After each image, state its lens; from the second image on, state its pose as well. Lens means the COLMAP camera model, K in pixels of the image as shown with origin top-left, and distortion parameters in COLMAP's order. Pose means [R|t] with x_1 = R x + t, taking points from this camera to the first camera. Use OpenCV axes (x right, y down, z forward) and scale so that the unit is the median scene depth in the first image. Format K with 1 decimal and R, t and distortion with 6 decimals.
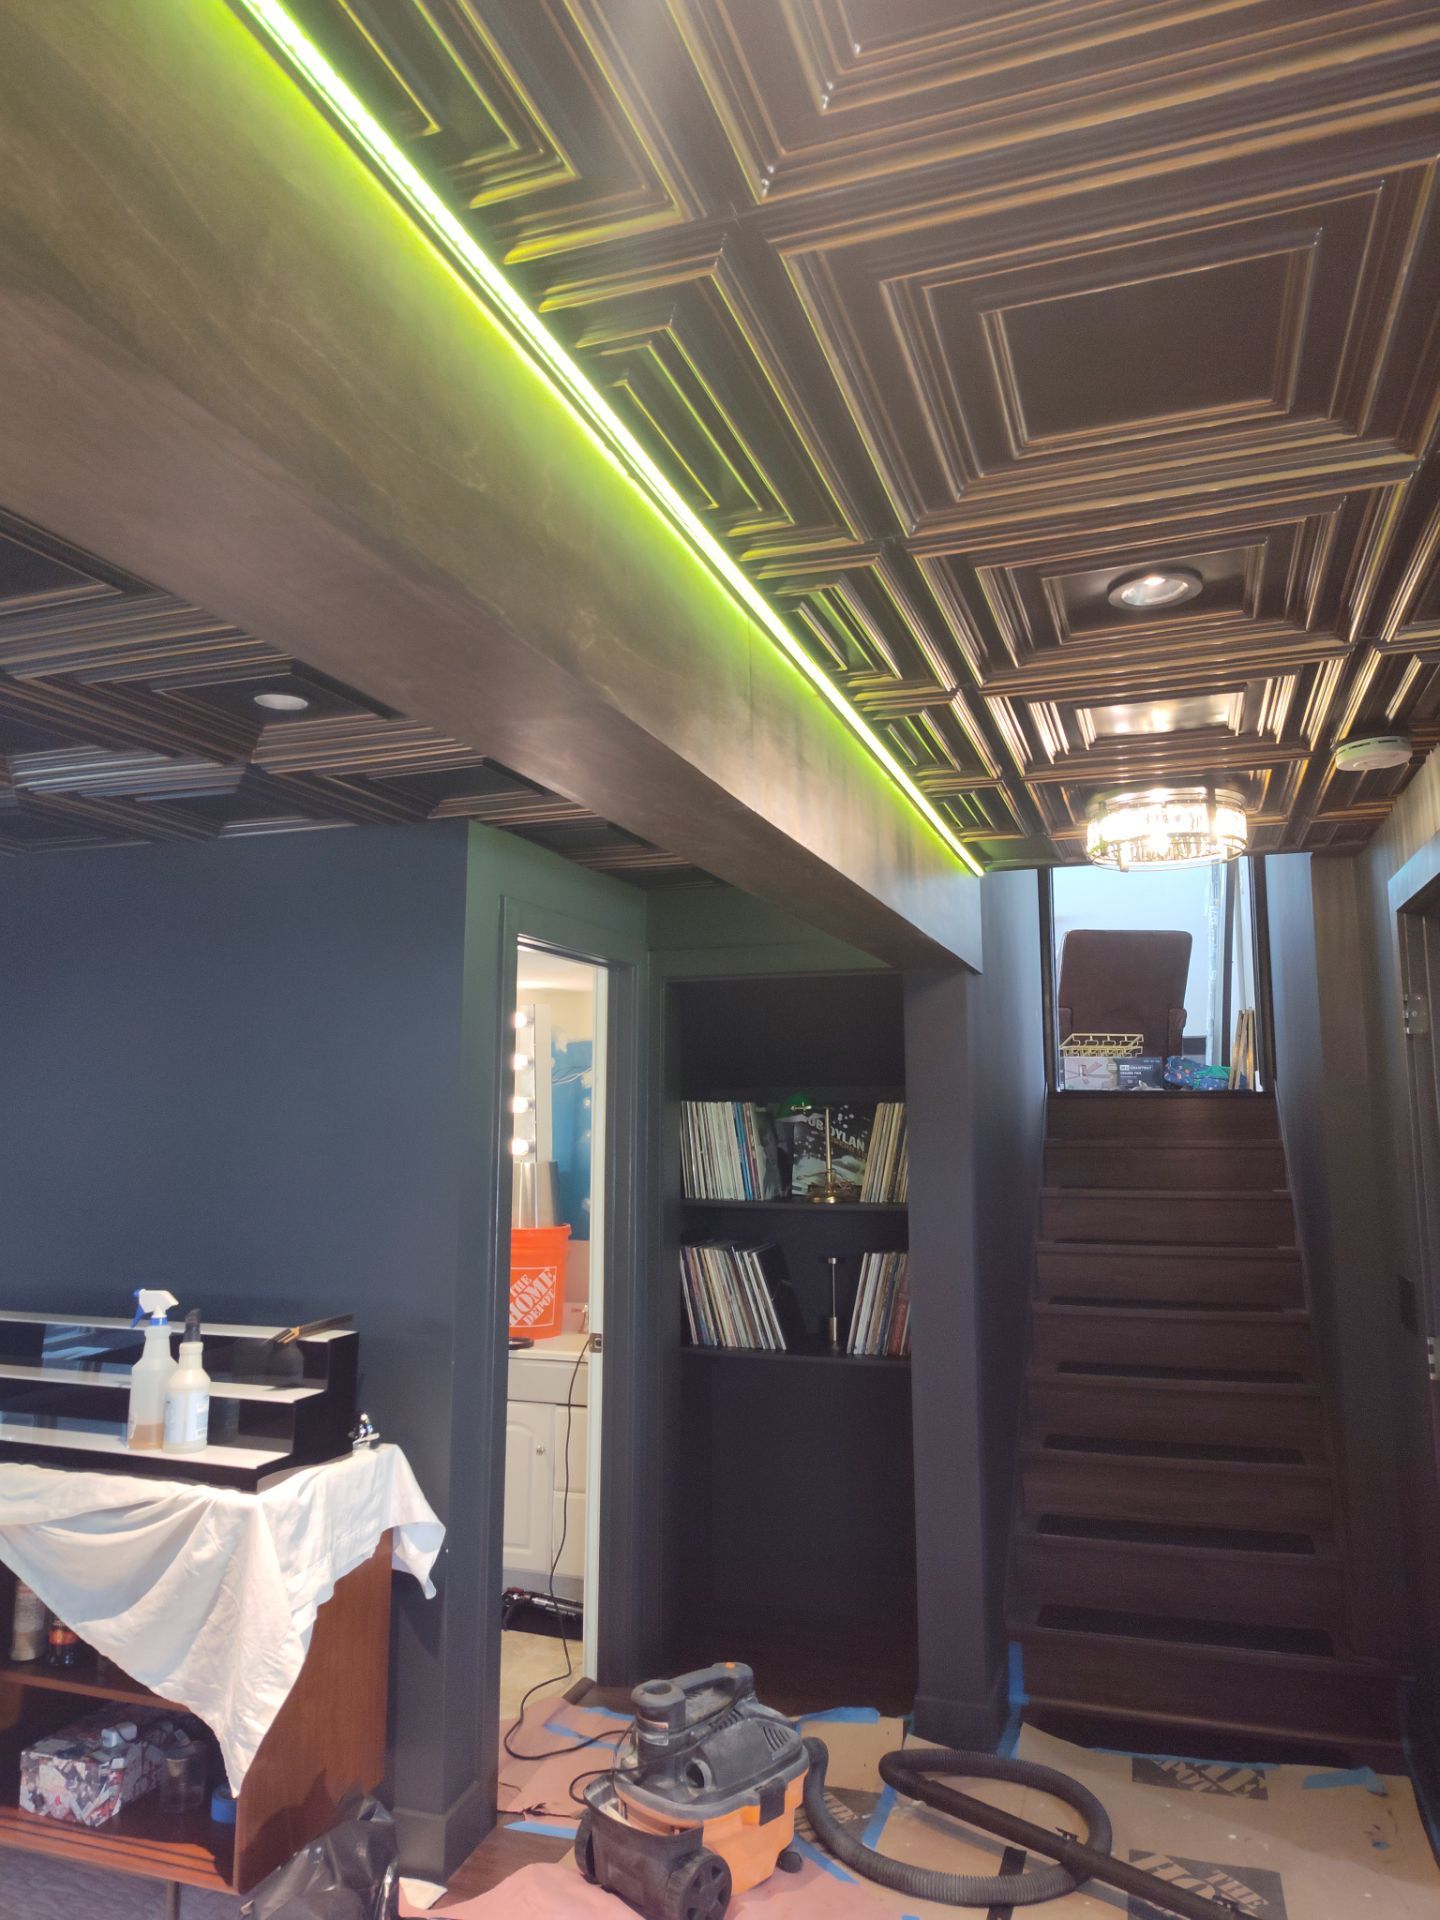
lens RADIAL K [[1323.0, 0, 720.0], [0, 1323.0, 960.0], [0, 0, 1]] dist [0.091402, -0.111068]
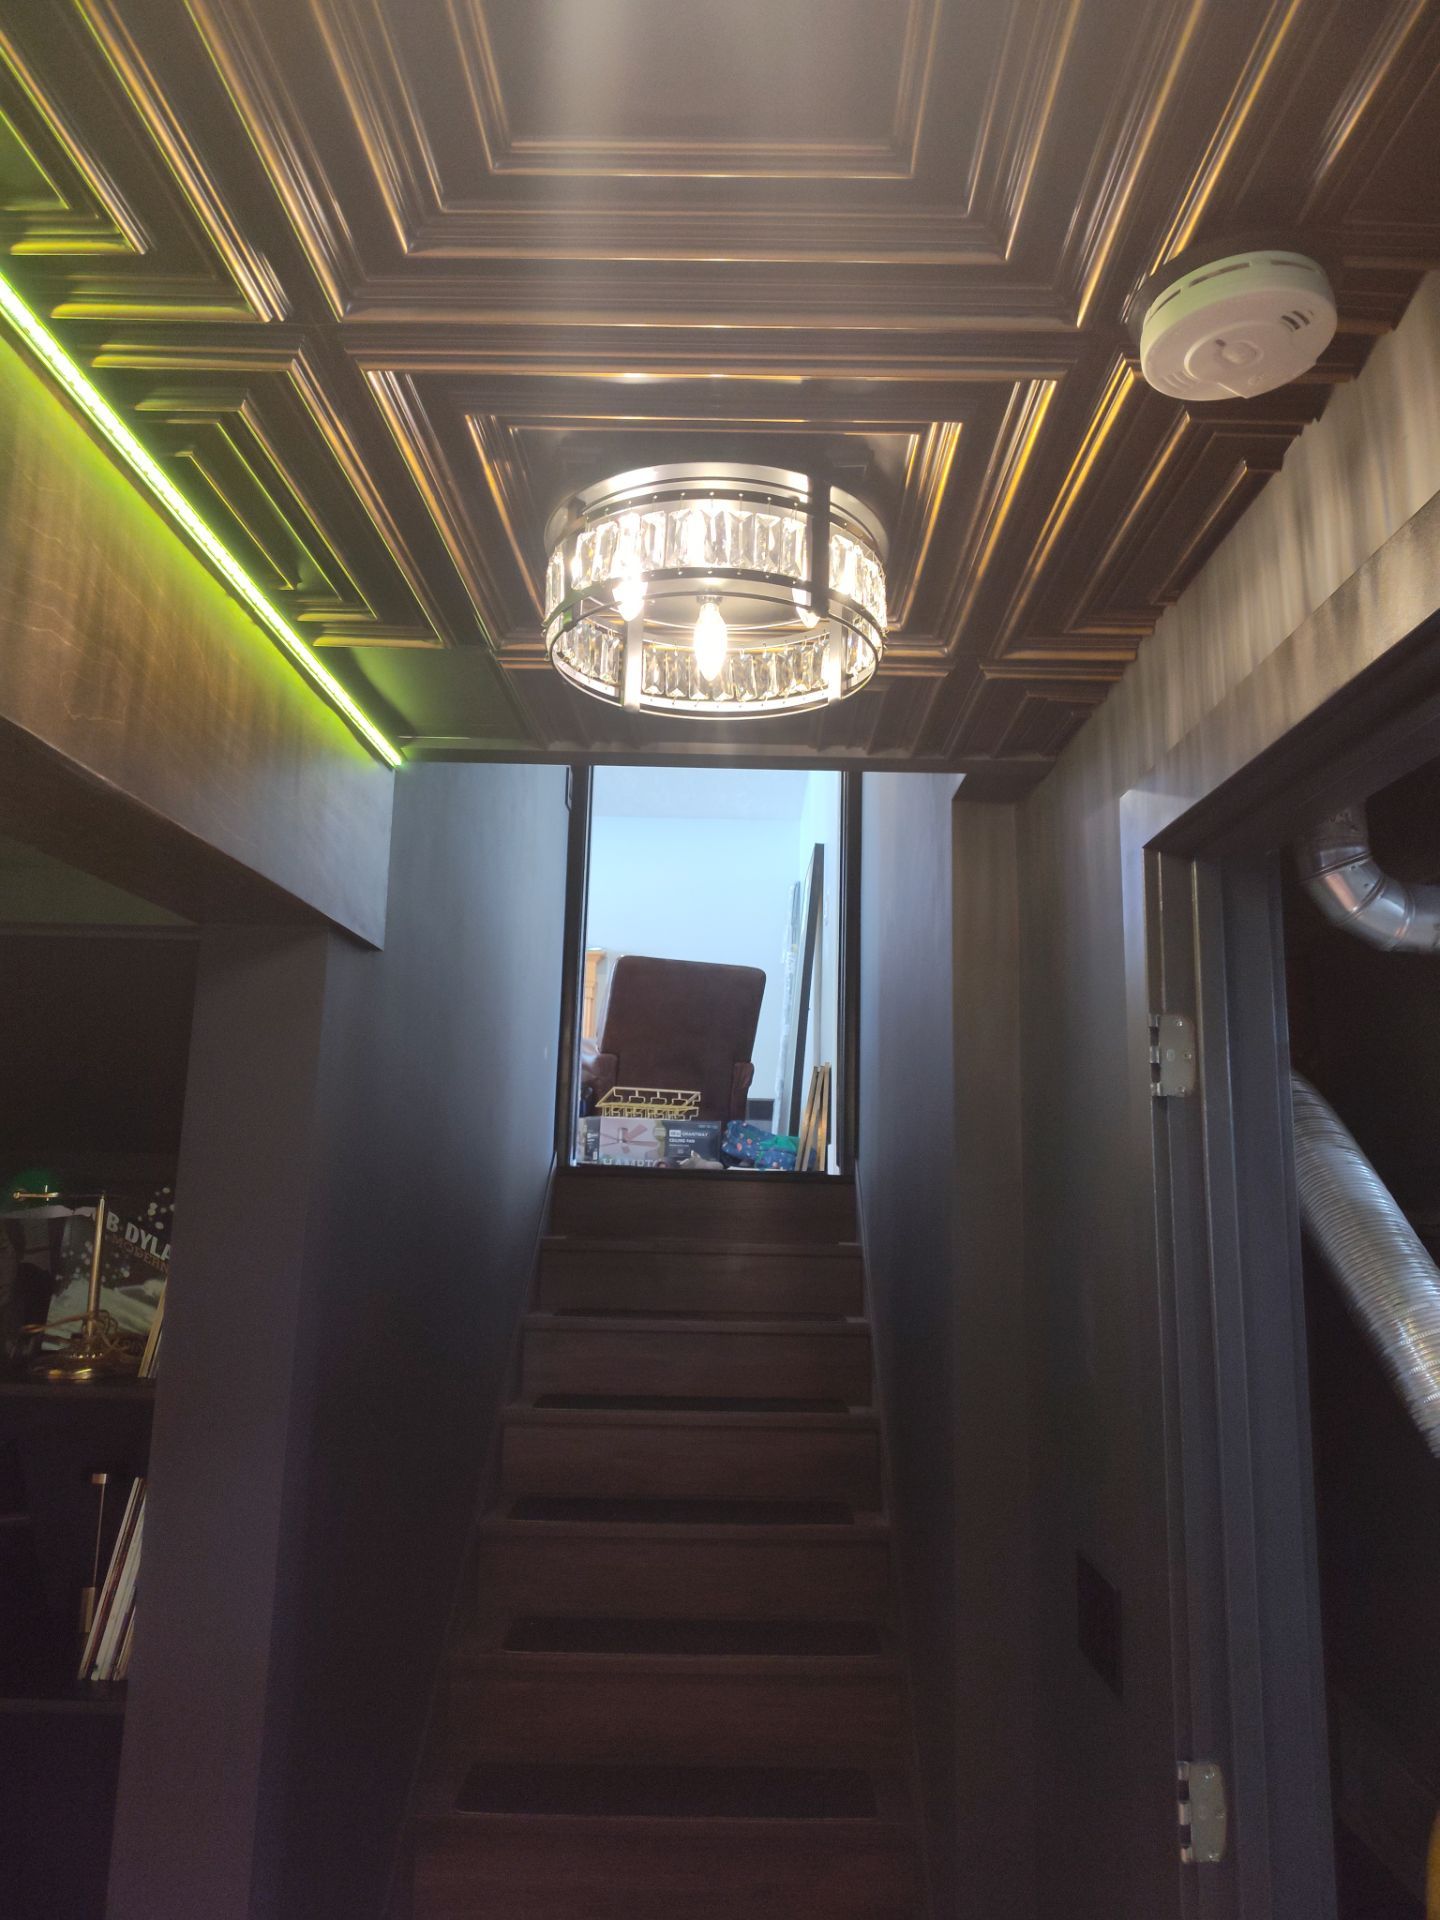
lens RADIAL K [[1323.0, 0, 720.0], [0, 1323.0, 960.0], [0, 0, 1]] dist [0.091402, -0.111068]
pose [[0.951990, 0.078639, 0.295858, 0.126521], [-0.066375, 0.996476, -0.051286, 0.024354], [-0.298848, 0.029186, 0.953854, 0.345391]]
